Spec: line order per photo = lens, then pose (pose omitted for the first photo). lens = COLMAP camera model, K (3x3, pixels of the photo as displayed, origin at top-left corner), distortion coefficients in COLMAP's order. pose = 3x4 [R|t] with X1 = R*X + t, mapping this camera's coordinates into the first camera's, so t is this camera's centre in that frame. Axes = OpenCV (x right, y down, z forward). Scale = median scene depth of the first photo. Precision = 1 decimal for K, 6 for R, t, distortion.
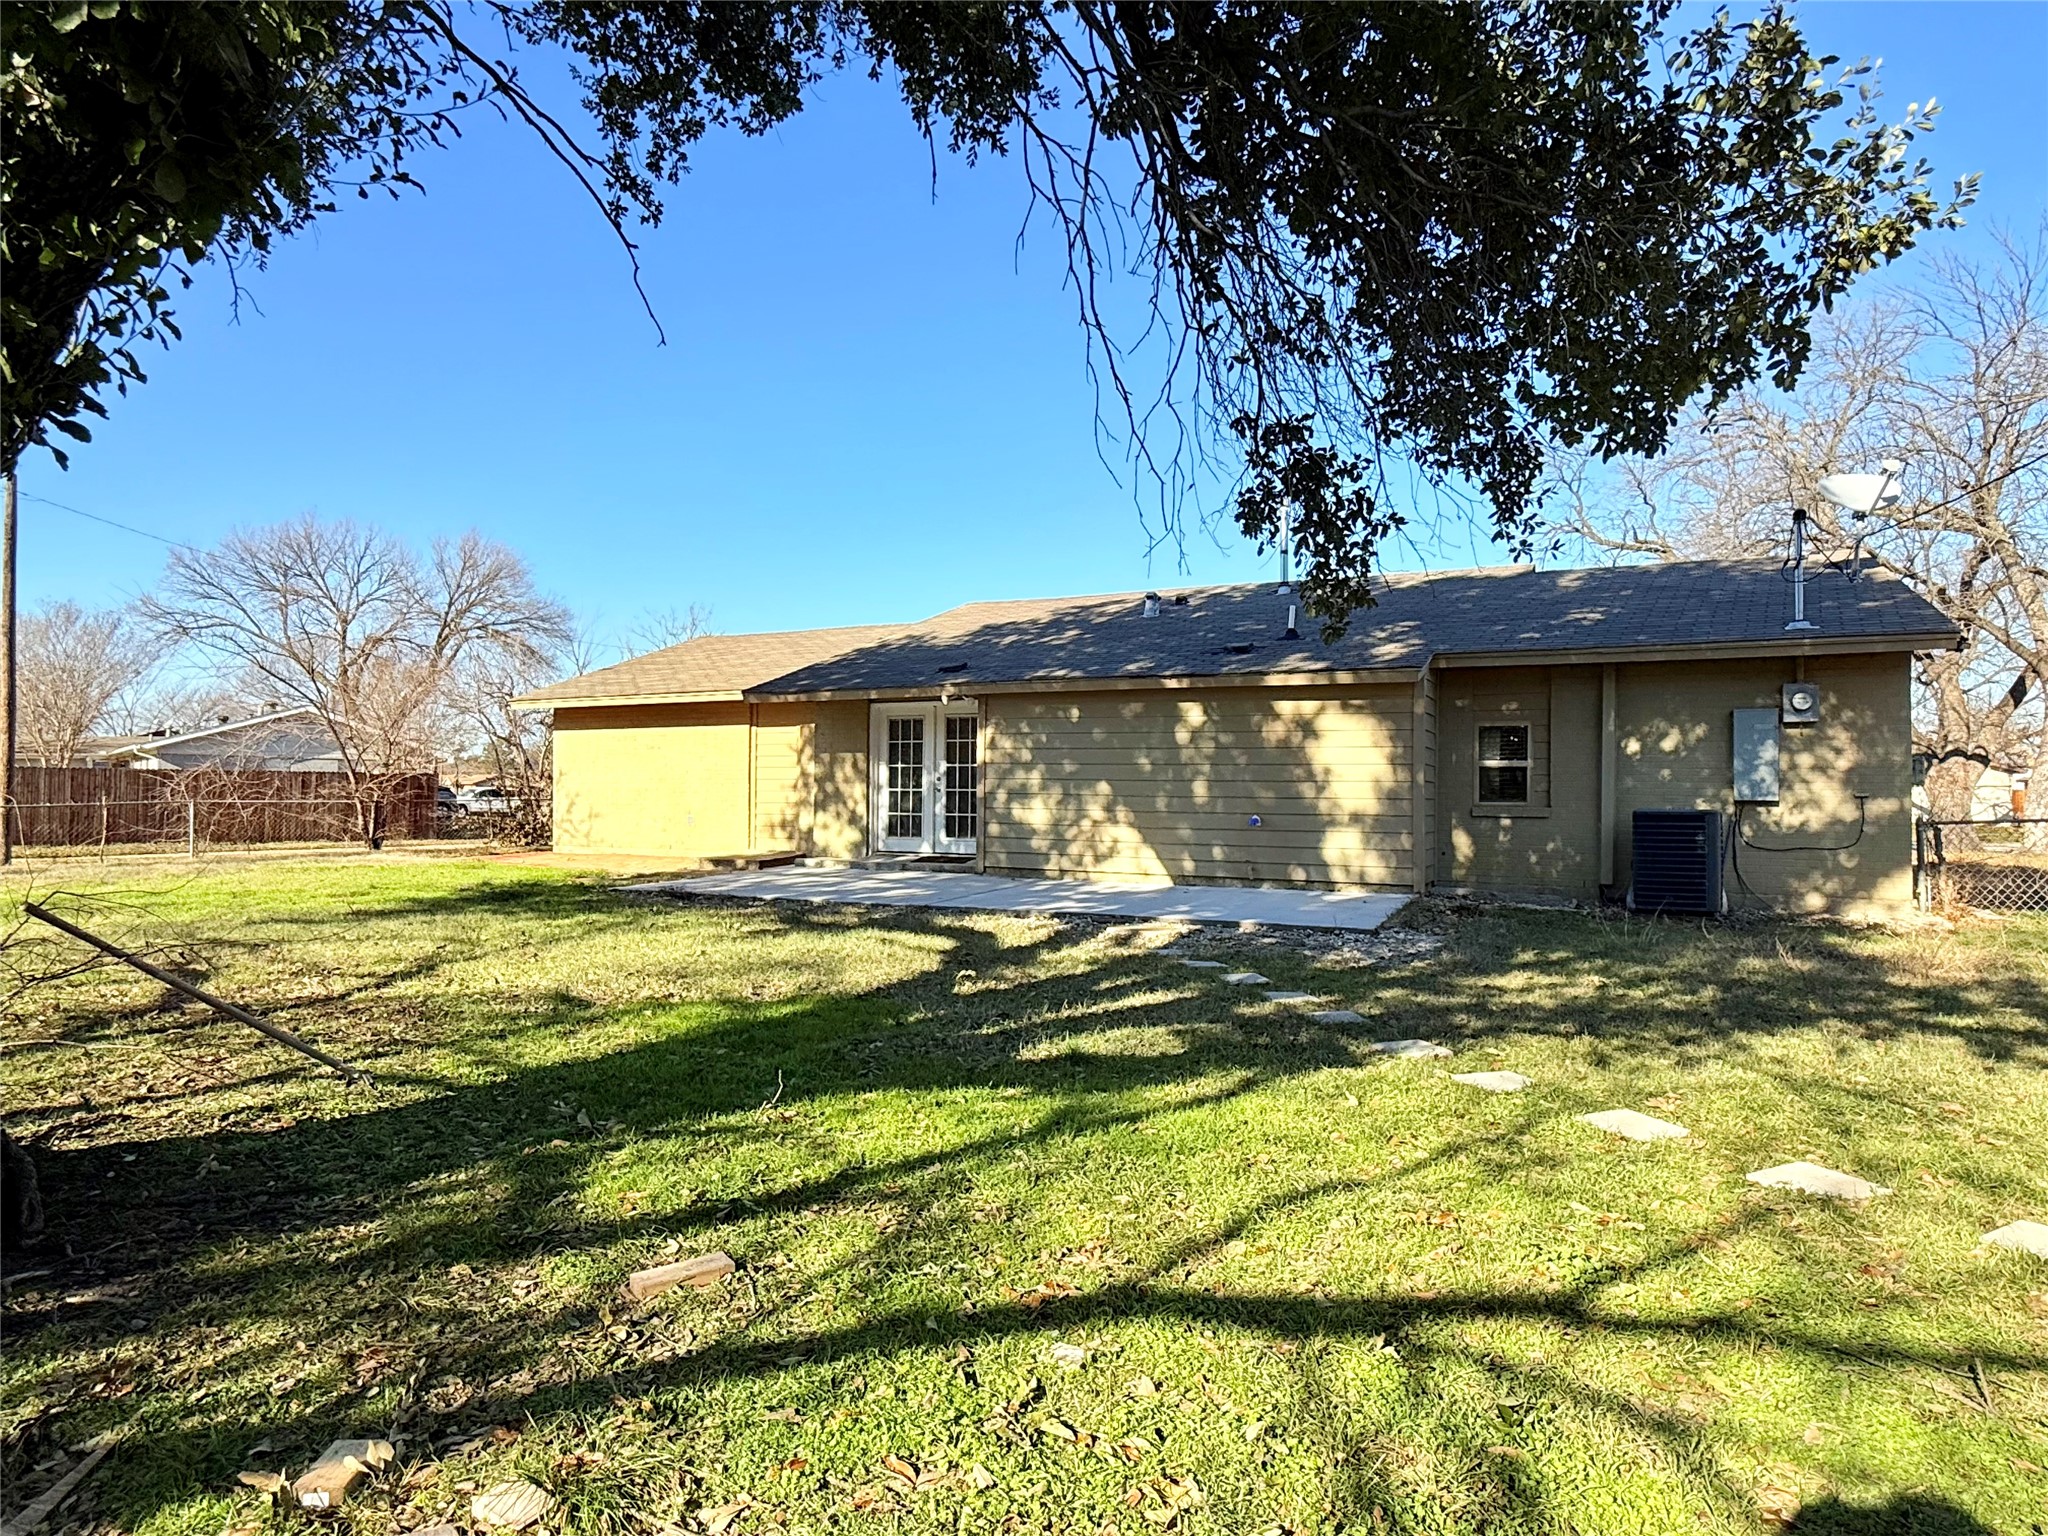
lens RADIAL K [[1197.7, 0, 1023.5], [0, 1197.7, 778.7], [0, 0, 1]] dist [0.001382, 0.000000]
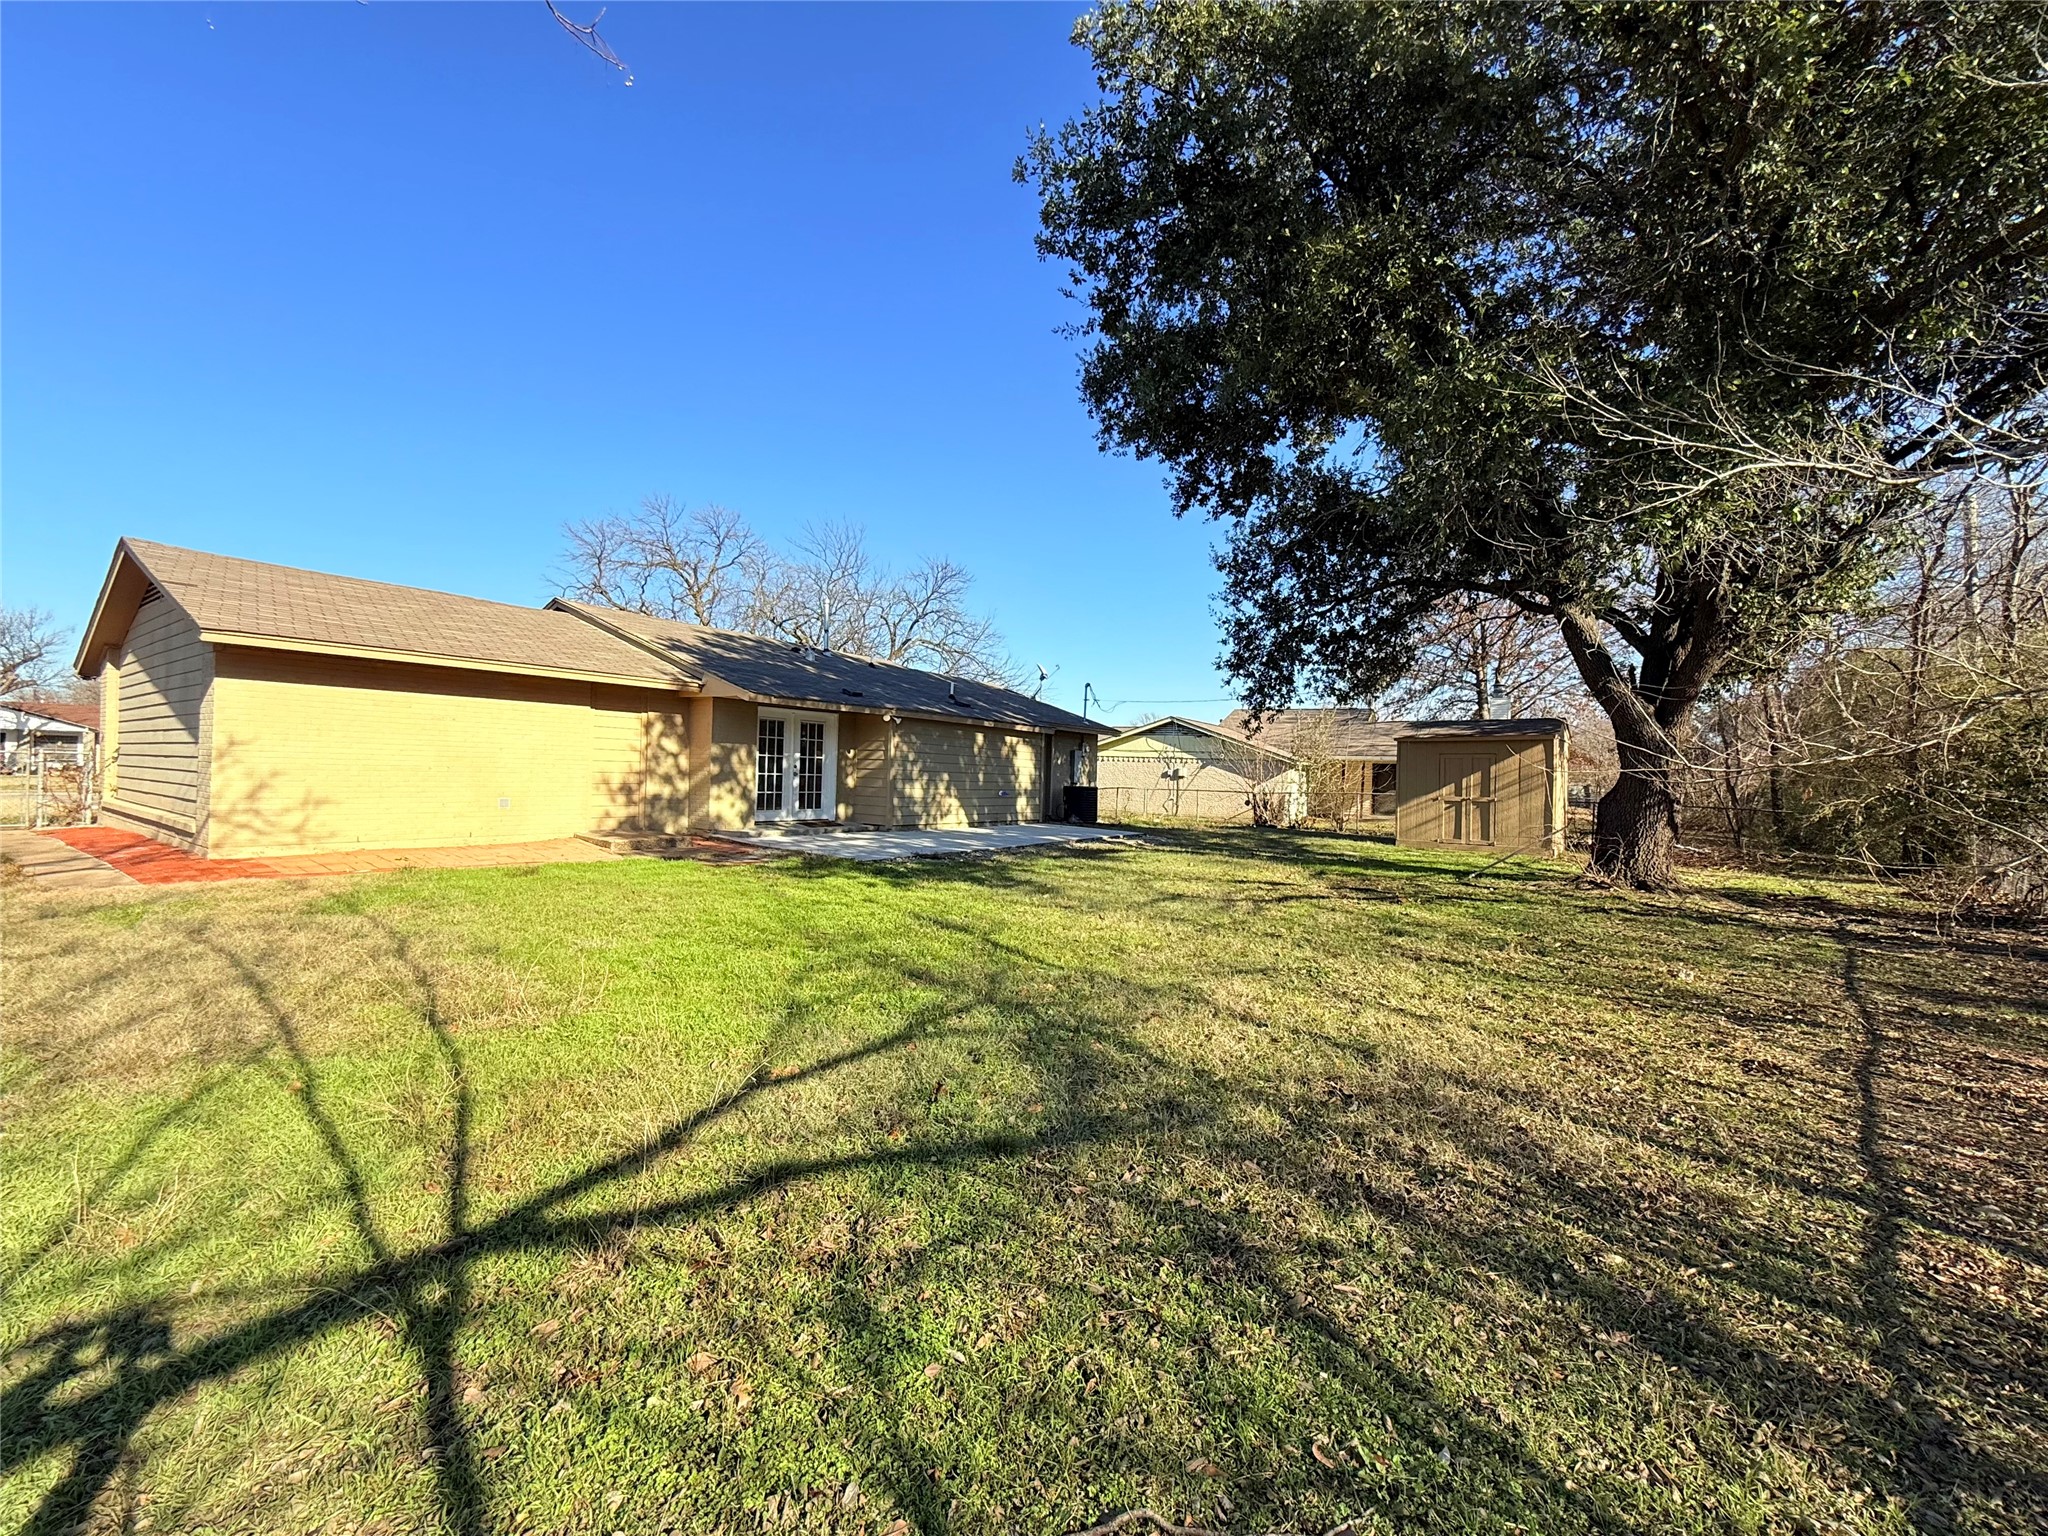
lens RADIAL K [[838.5, 0, 1019.4], [0, 838.5, 768.4], [0, 0, 1]] dist [0.003640, 0.000170]
pose [[0.163182, 0.009612, 0.986549, -1.158542], [-0.037579, 0.999287, -0.003520, -0.003817], [-0.985880, -0.036499, 0.163427, 0.693811]]
